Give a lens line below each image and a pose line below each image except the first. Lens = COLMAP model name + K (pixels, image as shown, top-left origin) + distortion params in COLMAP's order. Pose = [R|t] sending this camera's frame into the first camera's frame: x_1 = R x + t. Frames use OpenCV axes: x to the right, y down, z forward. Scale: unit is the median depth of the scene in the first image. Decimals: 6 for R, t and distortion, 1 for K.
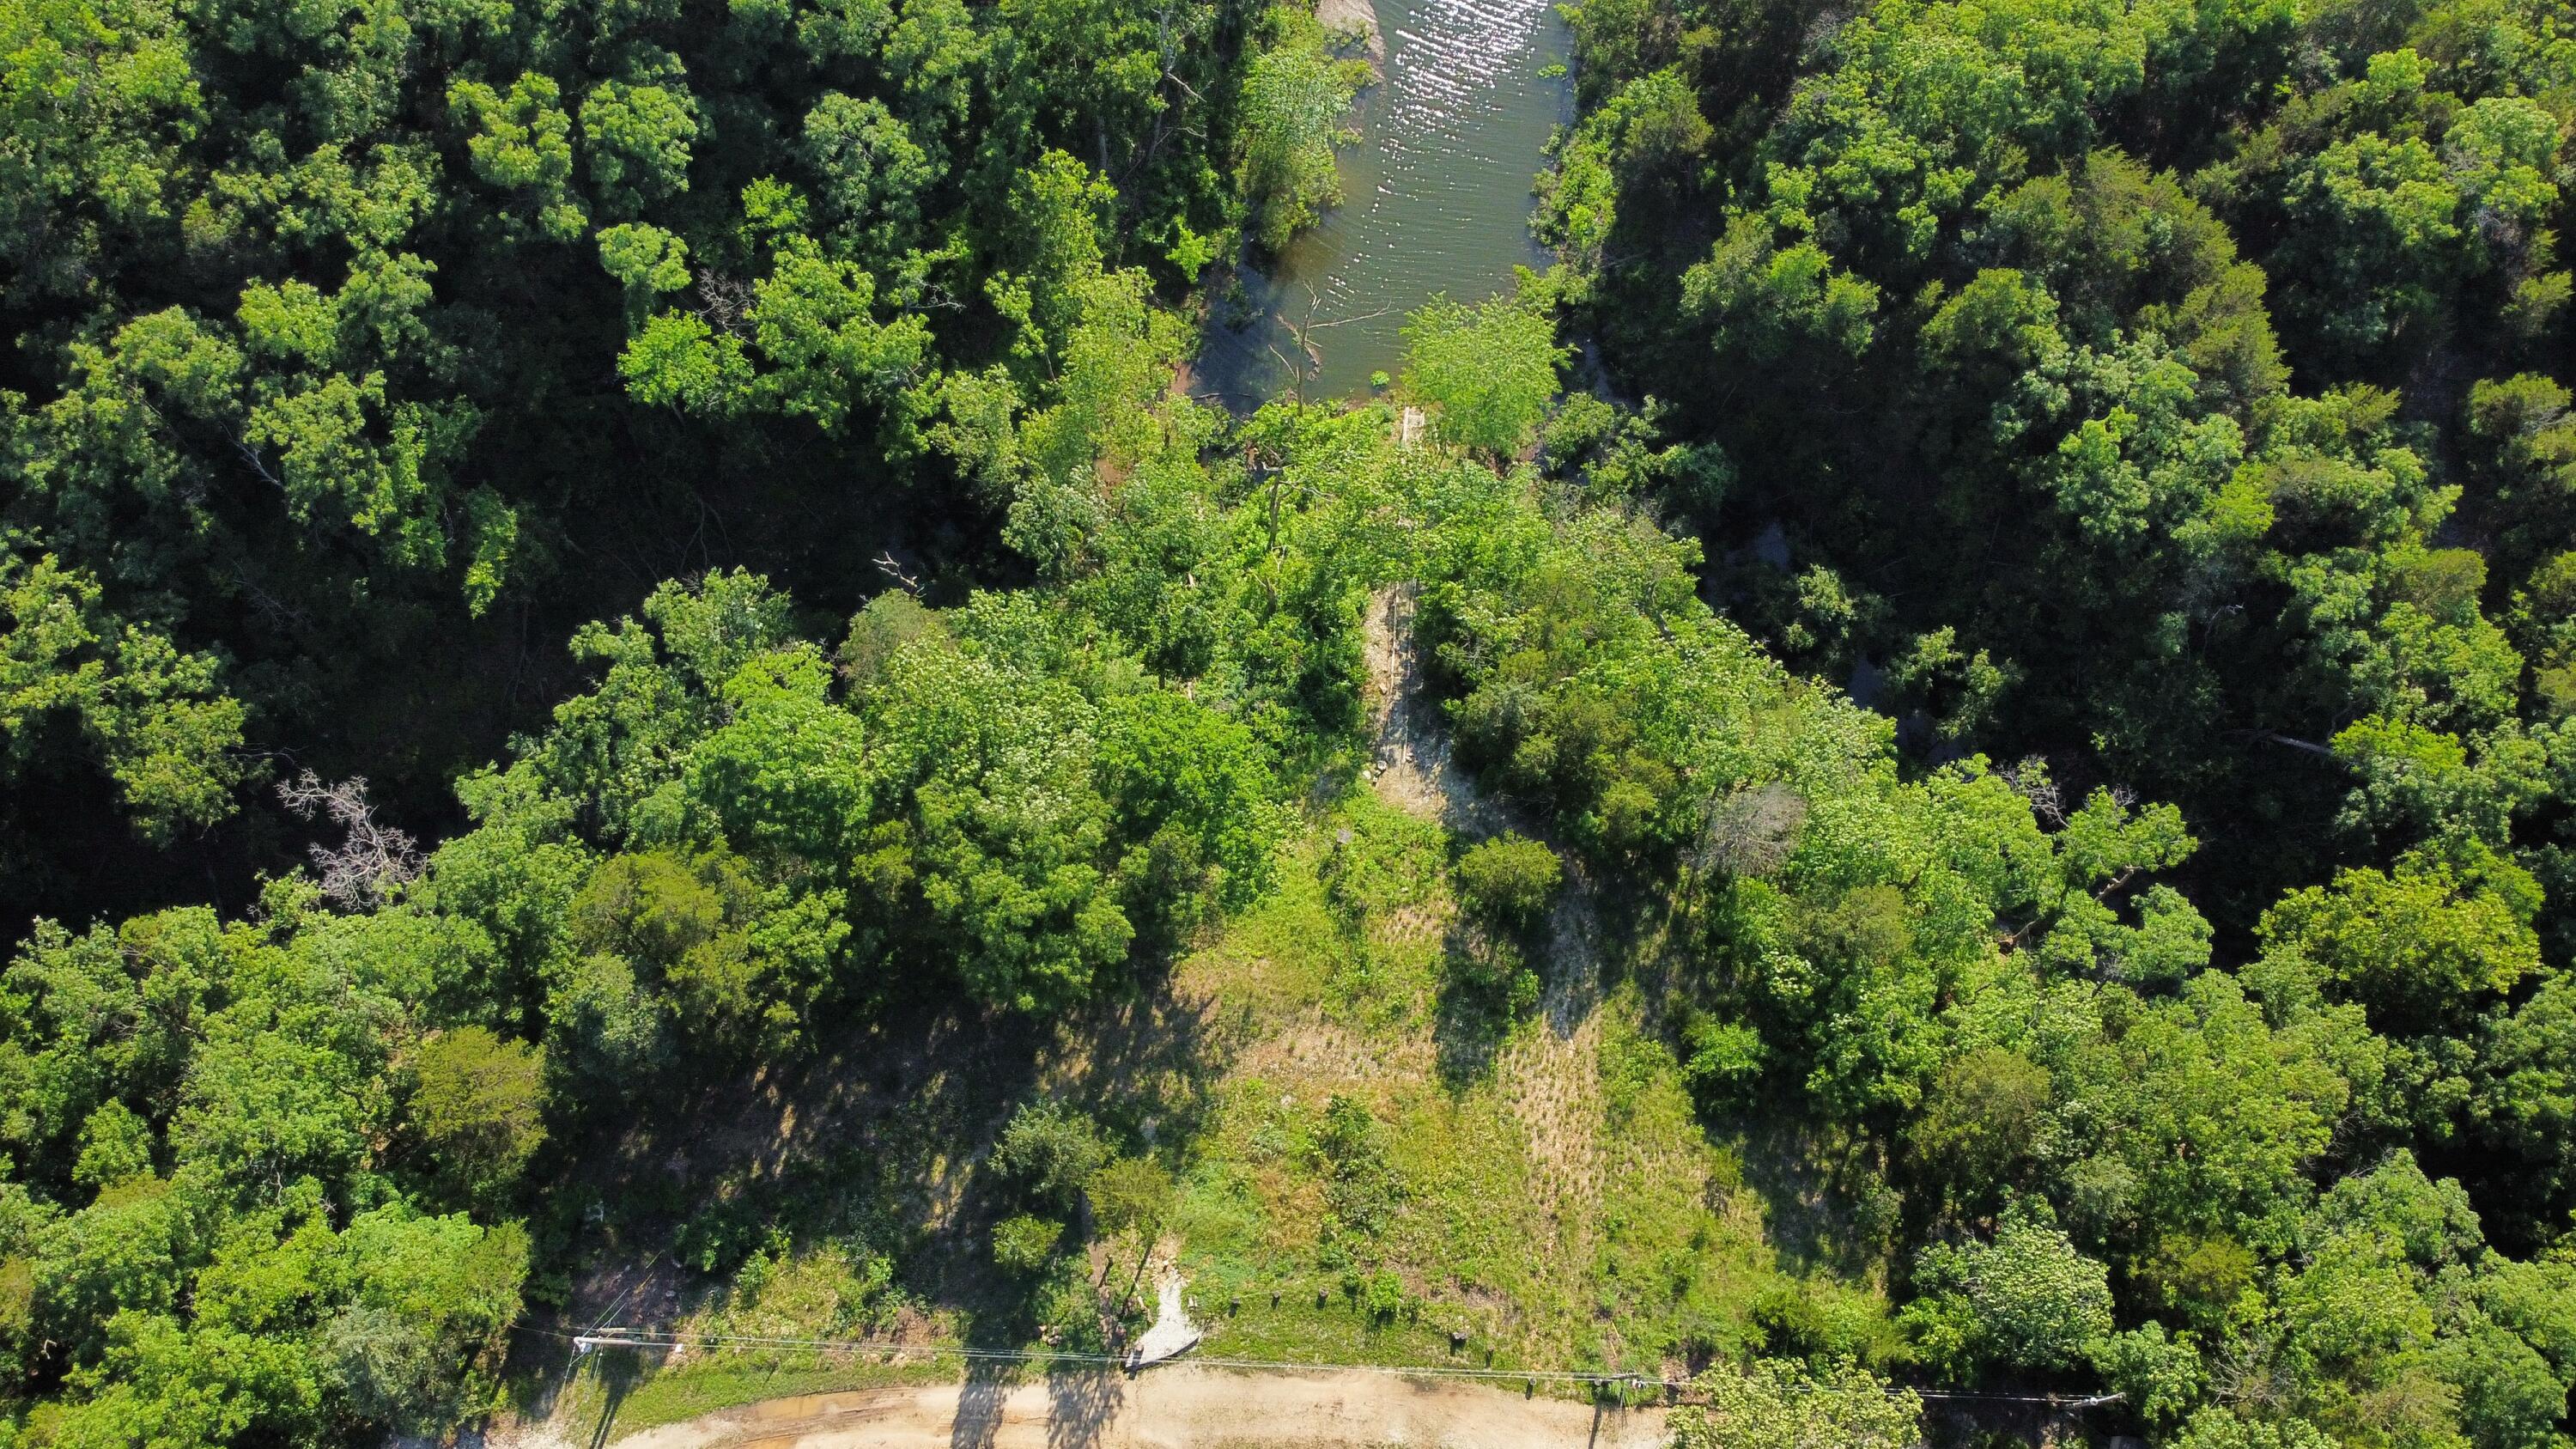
lens RADIAL K [[1934.8, 0, 1288.0], [0, 1934.8, 724.5], [0, 0, 1]] dist [-0.002102, -0.004783]
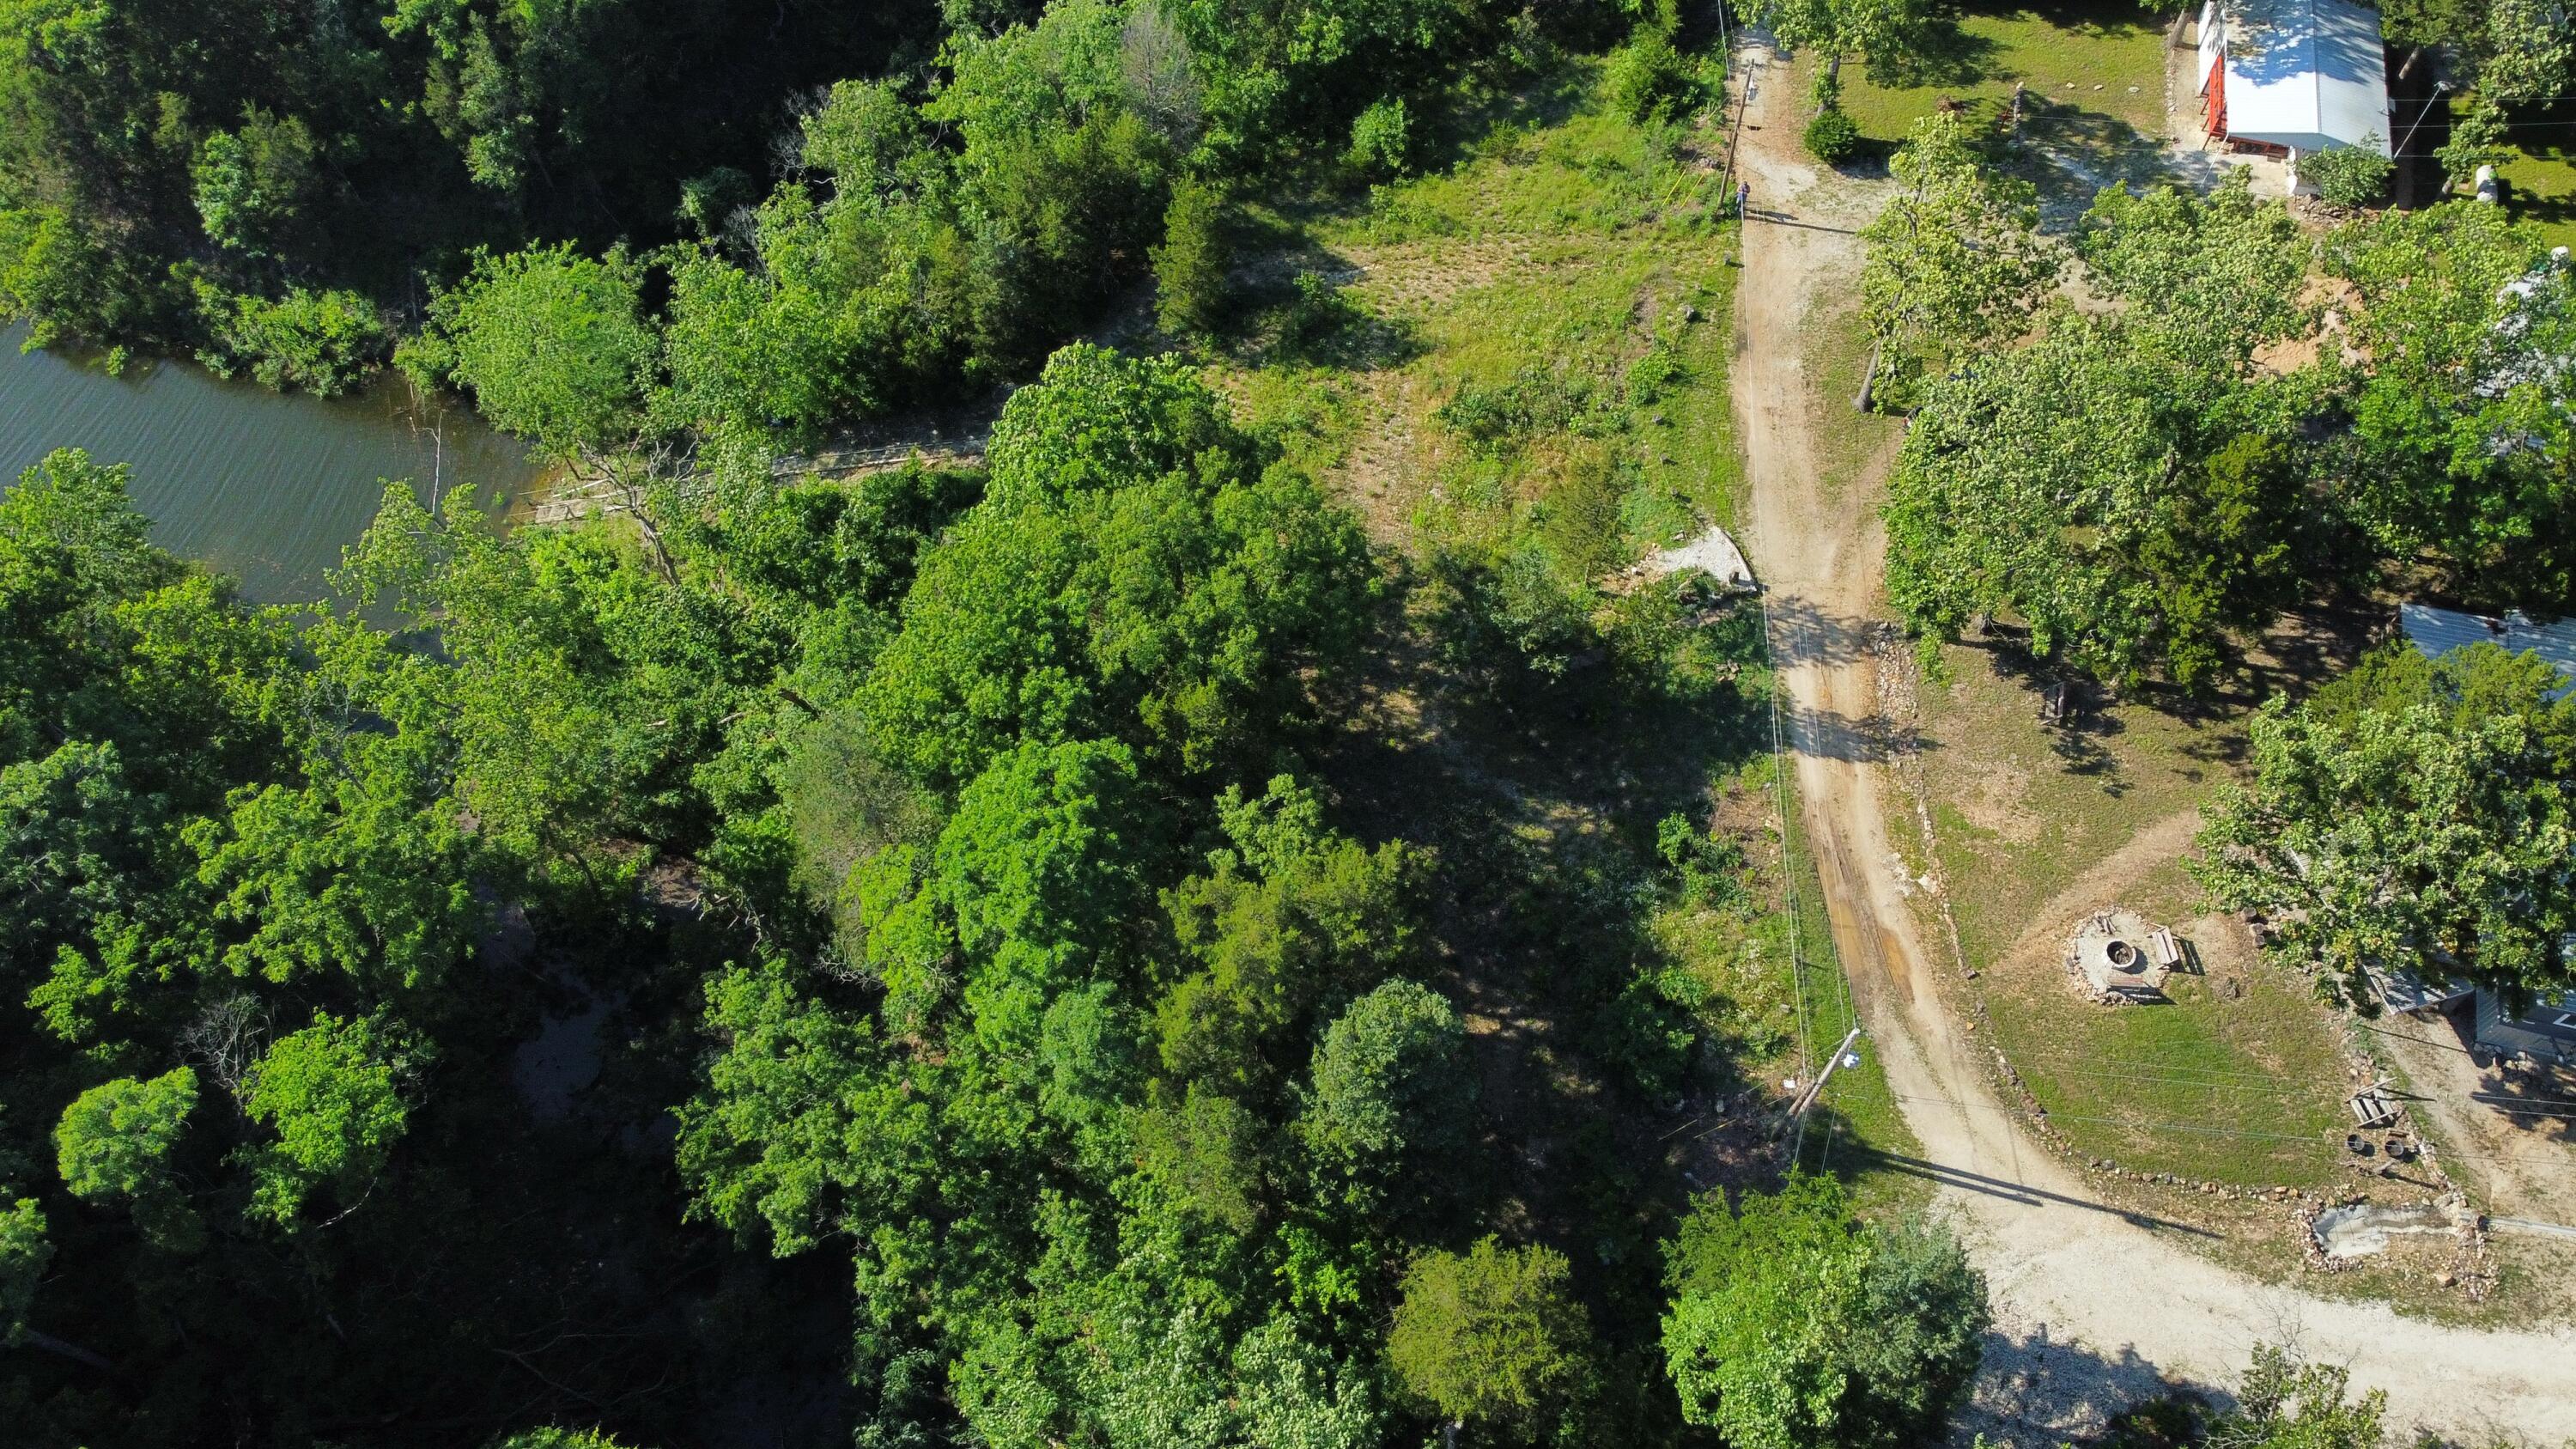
lens RADIAL K [[1934.8, 0, 1288.0], [0, 1934.8, 724.5], [0, 0, 1]] dist [-0.002102, -0.004783]
pose [[0.020135, -0.843141, 0.537315, -0.599470], [0.944012, 0.193041, 0.267539, -0.090289], [-0.329297, 0.501845, 0.799822, 0.391462]]
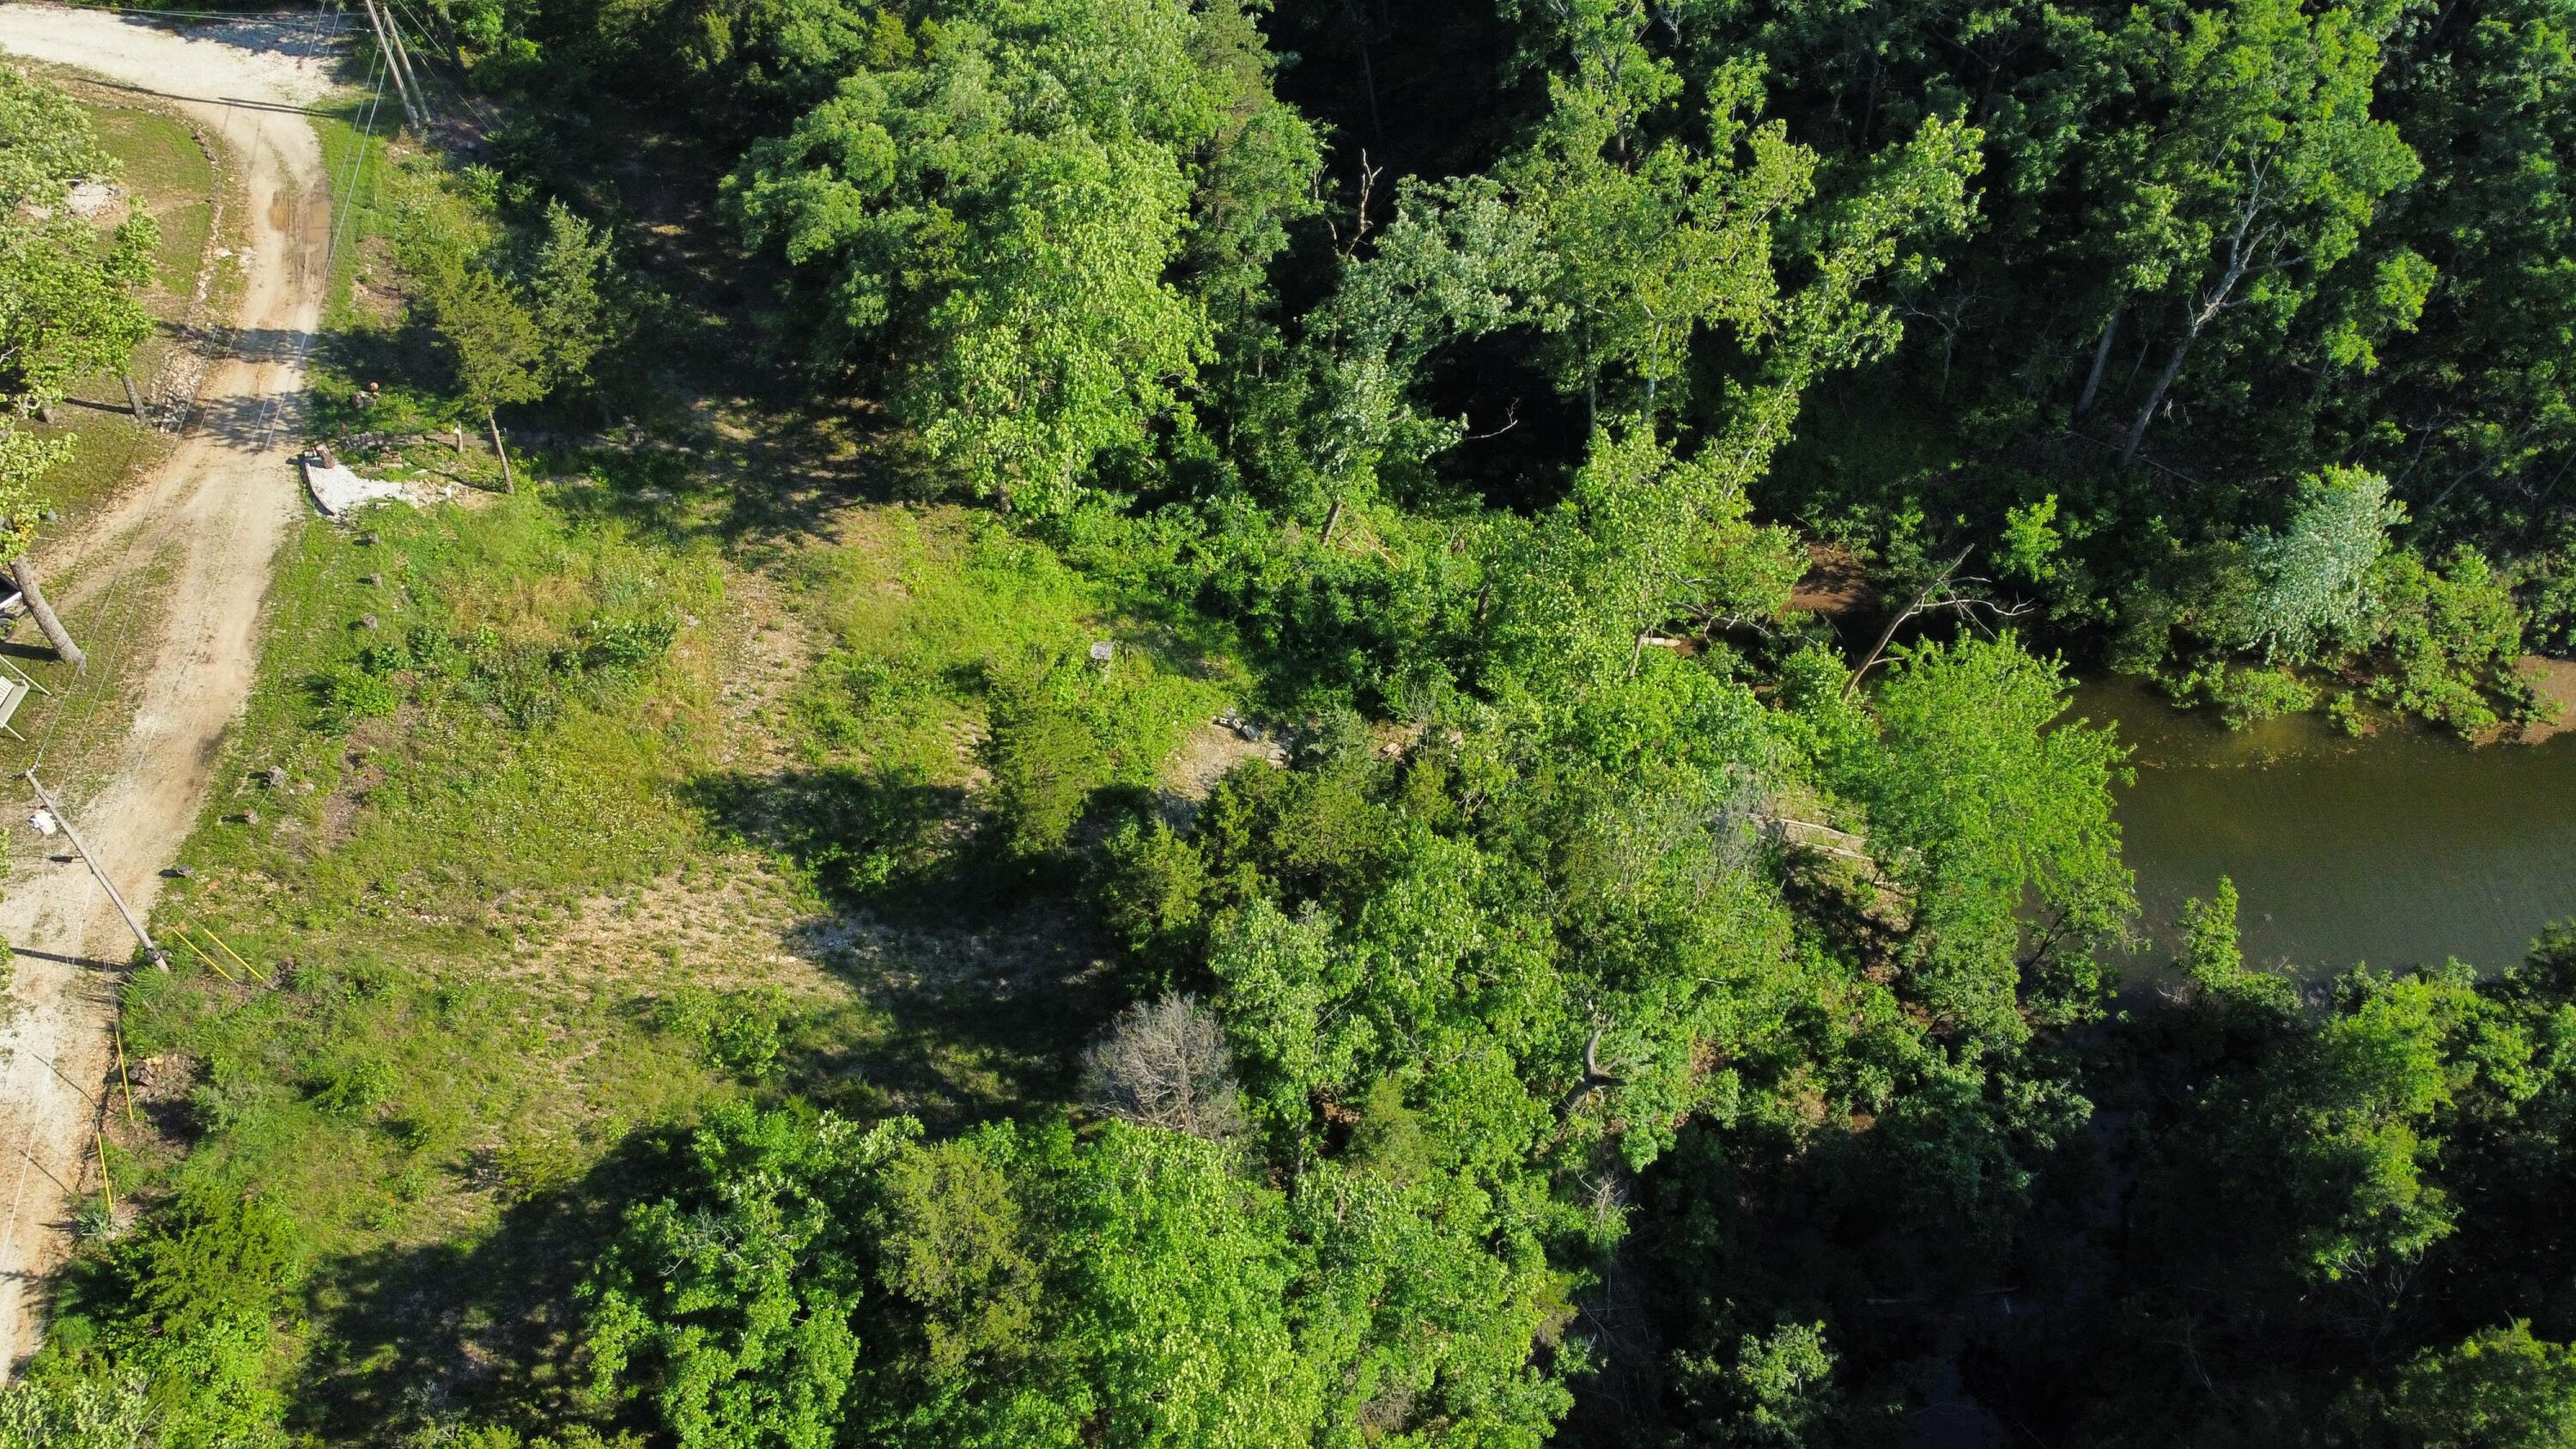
lens RADIAL K [[1934.8, 0, 1288.0], [0, 1934.8, 724.5], [0, 0, 1]] dist [-0.002102, -0.004783]
pose [[0.183704, 0.742779, -0.643841, 0.549533], [-0.930431, 0.342684, 0.129868, -0.089864], [0.317097, 0.575193, 0.754058, 0.599958]]
